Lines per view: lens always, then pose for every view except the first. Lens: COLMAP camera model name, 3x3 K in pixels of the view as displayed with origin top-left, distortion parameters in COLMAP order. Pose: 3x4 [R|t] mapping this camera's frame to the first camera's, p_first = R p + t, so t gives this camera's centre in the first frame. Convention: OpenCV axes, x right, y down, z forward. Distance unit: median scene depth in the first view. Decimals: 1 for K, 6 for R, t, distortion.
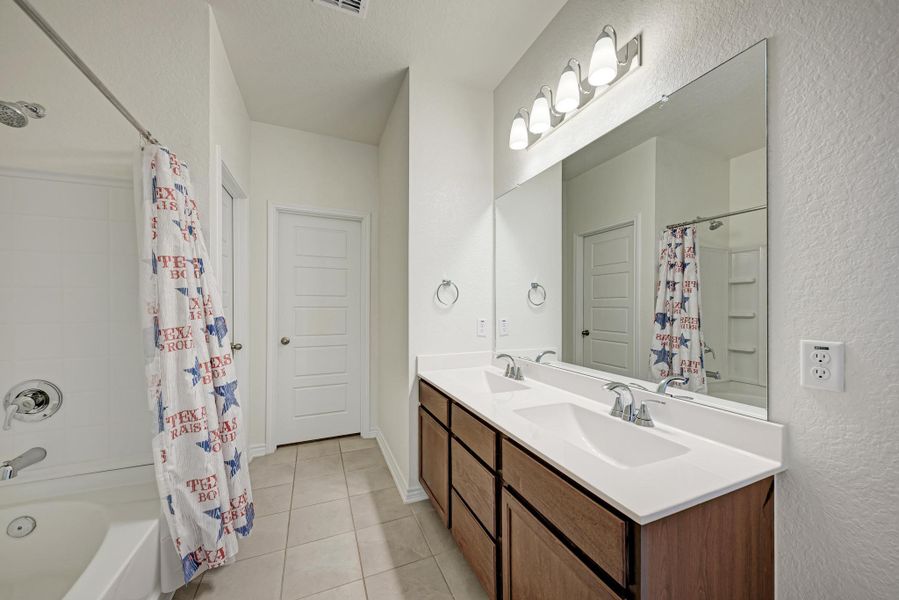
lens RADIAL K [[328.4, 0, 450.0], [0, 328.4, 304.2], [0, 0, 1]] dist [0.008416, -0.000240]
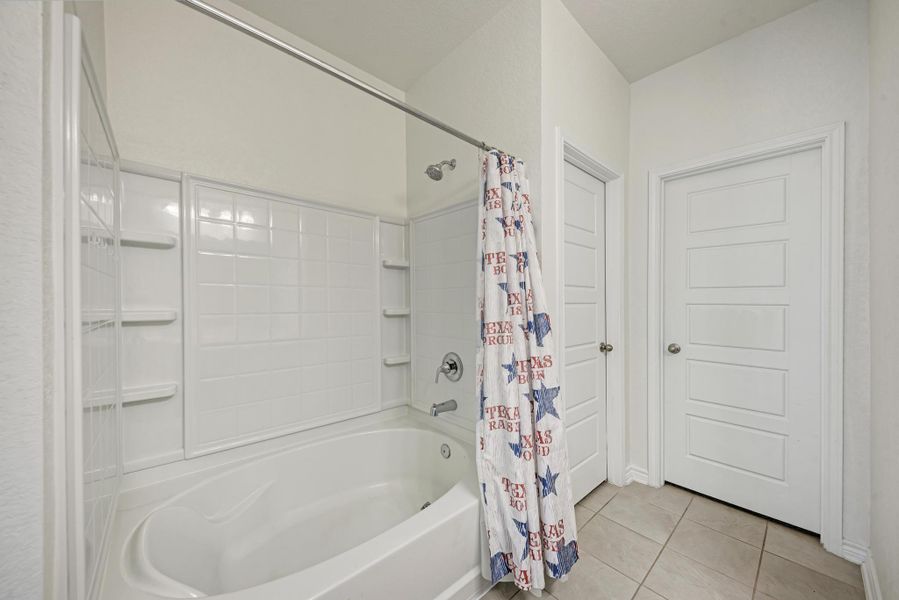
lens RADIAL K [[328.4, 0, 451.0], [0, 328.4, 303.2], [0, 0, 1]] dist [0.008416, -0.000240]
pose [[0.340392, 0.005372, -0.940268, 0.077951], [-0.001611, 0.999986, 0.005130, 0.006854], [0.940282, -0.000231, 0.340396, 0.508072]]
